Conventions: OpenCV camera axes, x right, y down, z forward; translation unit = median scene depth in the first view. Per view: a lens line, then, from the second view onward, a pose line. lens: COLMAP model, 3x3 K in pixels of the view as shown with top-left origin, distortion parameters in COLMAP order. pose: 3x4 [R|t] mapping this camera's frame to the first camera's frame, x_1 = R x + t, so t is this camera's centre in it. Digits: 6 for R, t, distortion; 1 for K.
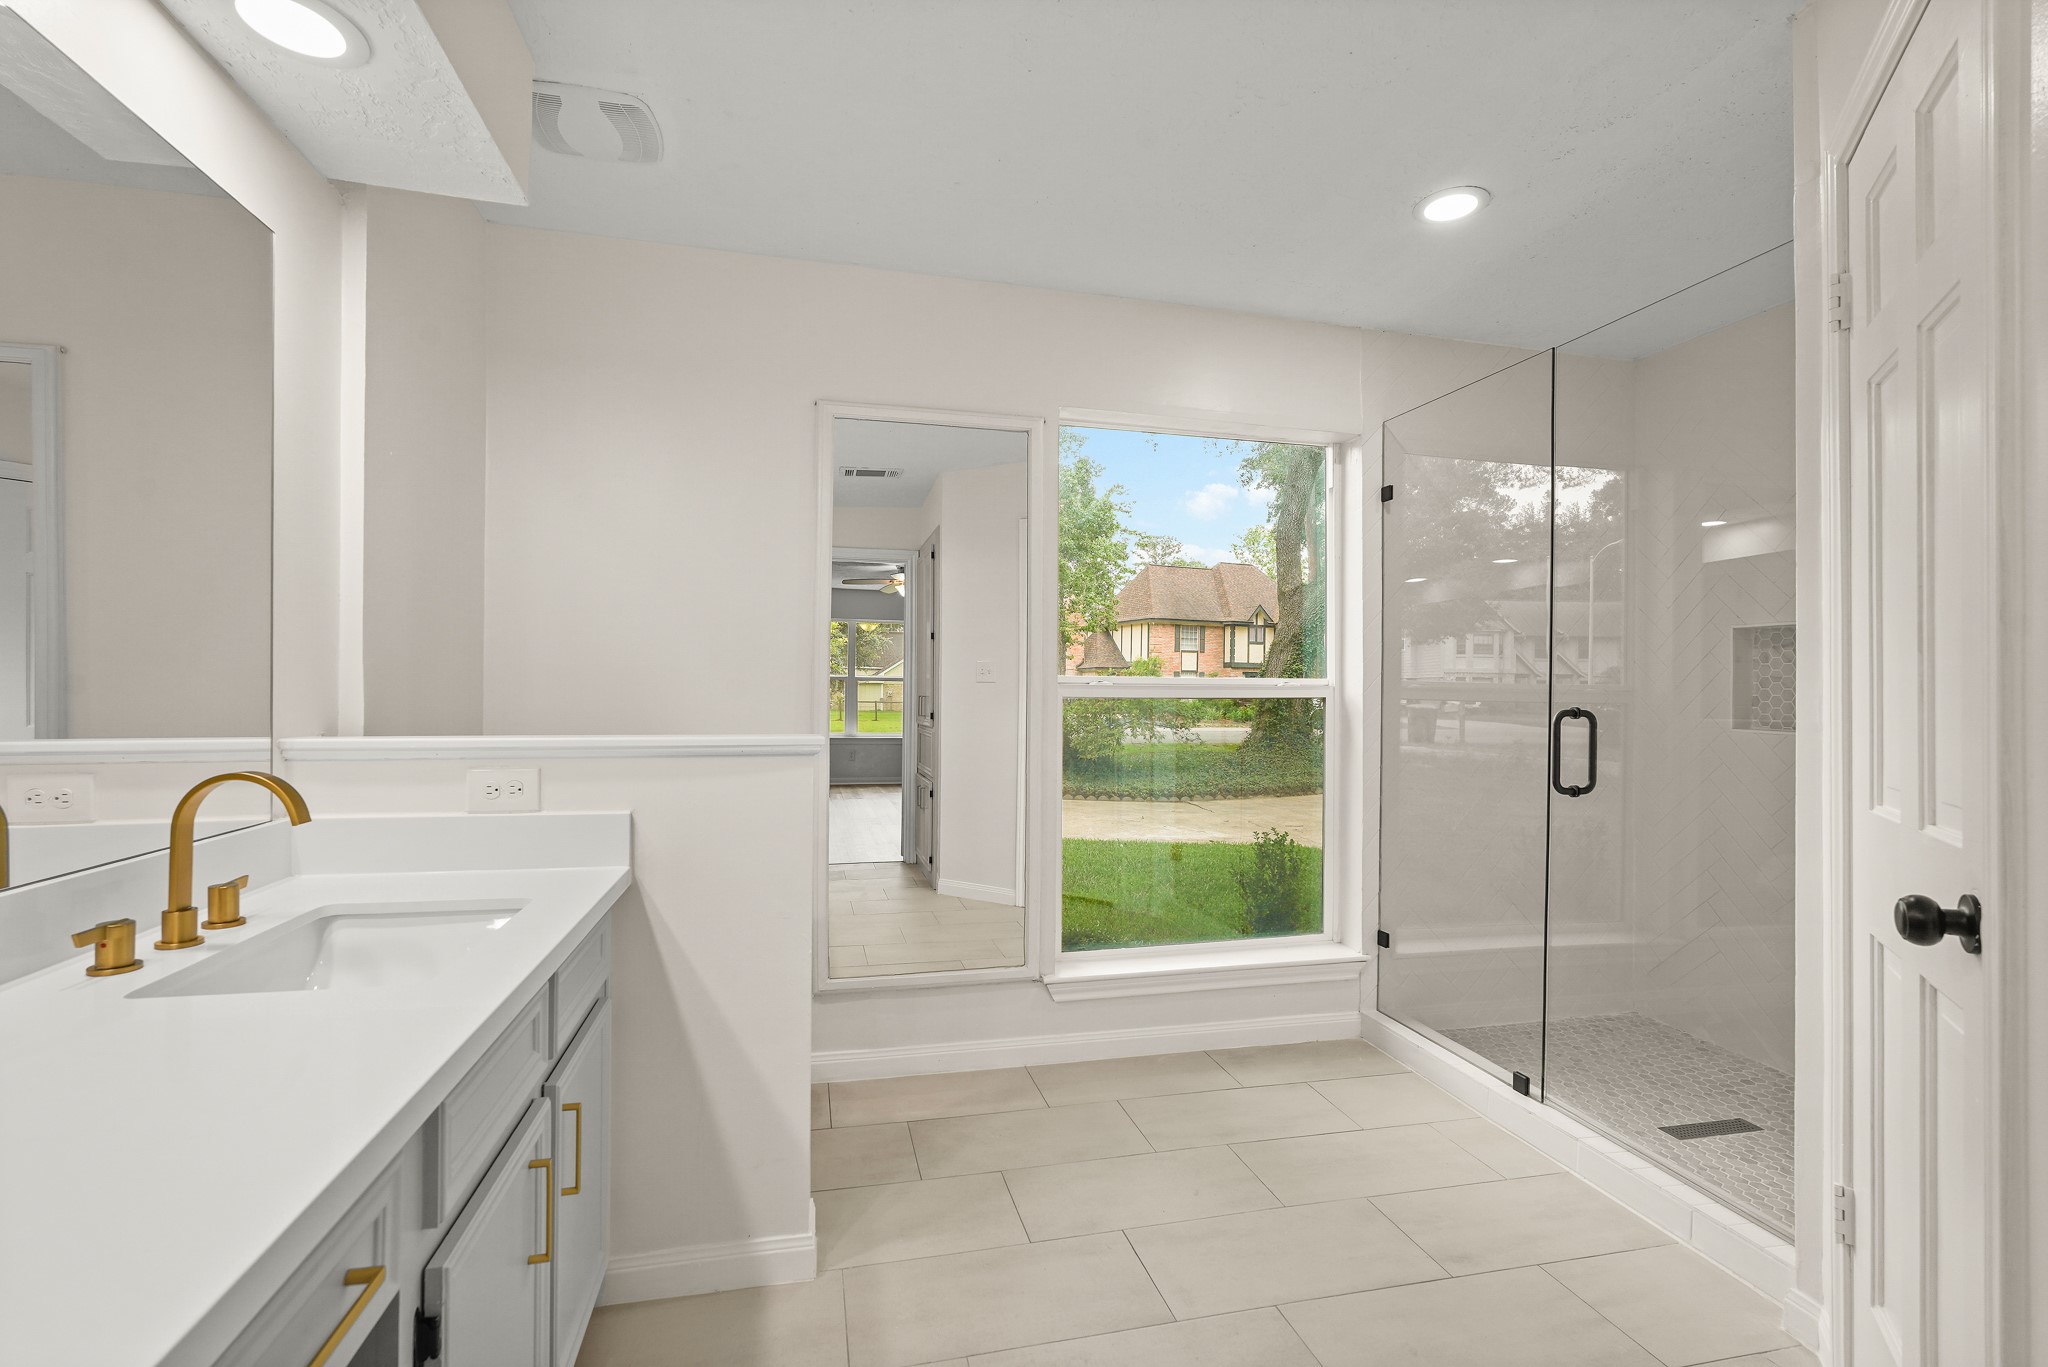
lens RADIAL K [[919.8, 0, 1021.1], [0, 919.8, 685.5], [0, 0, 1]] dist [-0.020815, 0.012008]
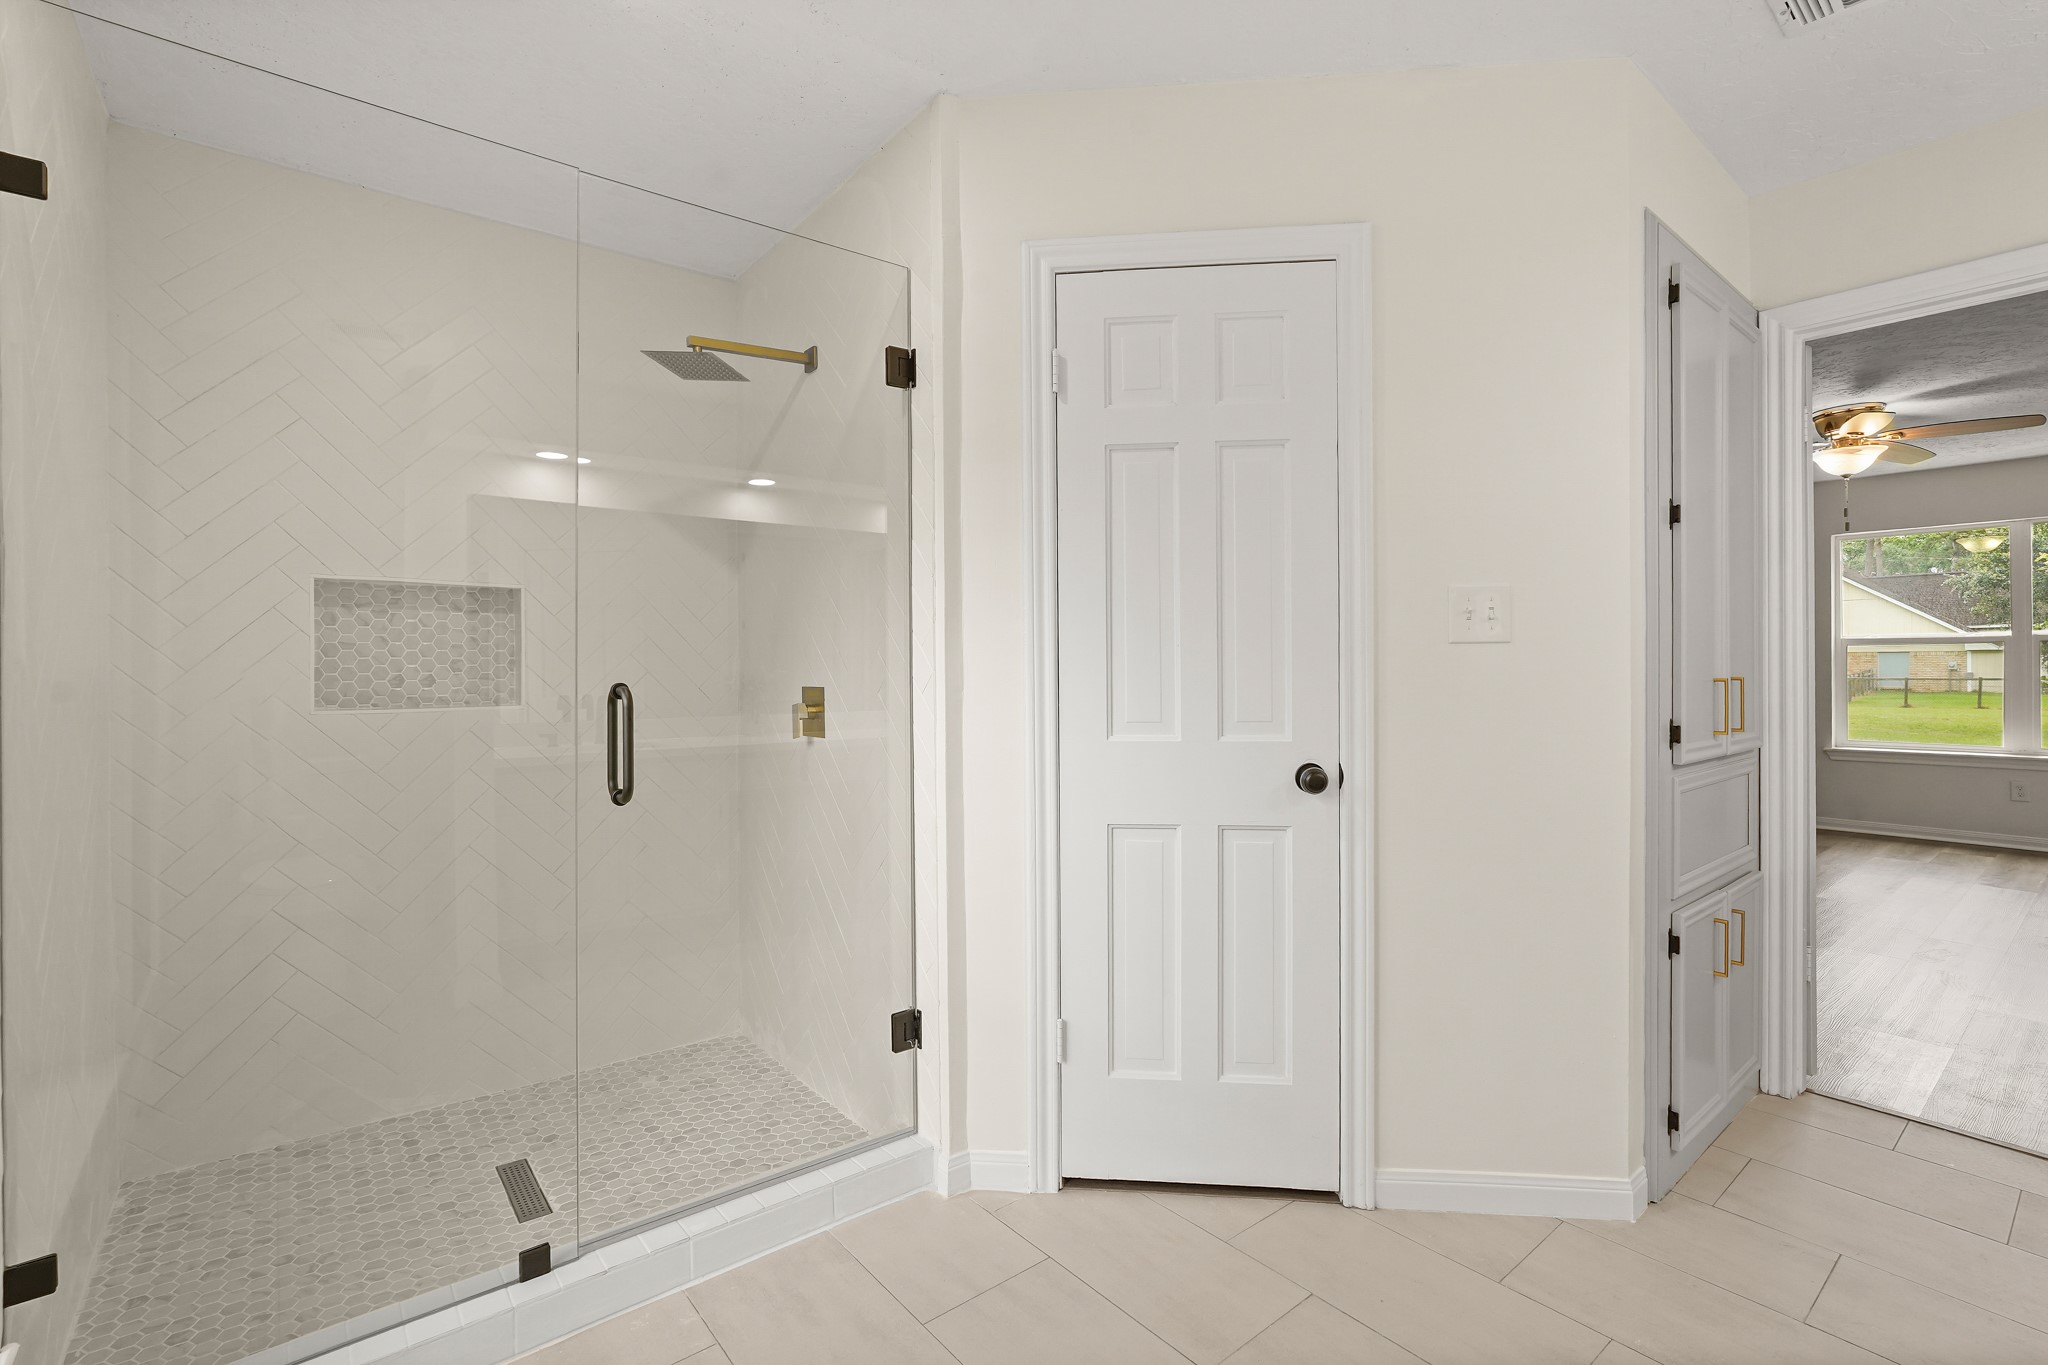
lens RADIAL K [[911.0, 0, 1023.1], [0, 911.0, 680.0], [0, 0, 1]] dist [-0.018187, 0.008757]
pose [[-0.430744, -0.015598, 0.902339, -0.256515], [-0.002057, 0.999865, 0.016302, 0.015369], [-0.902472, 0.005166, -0.430718, 1.405712]]
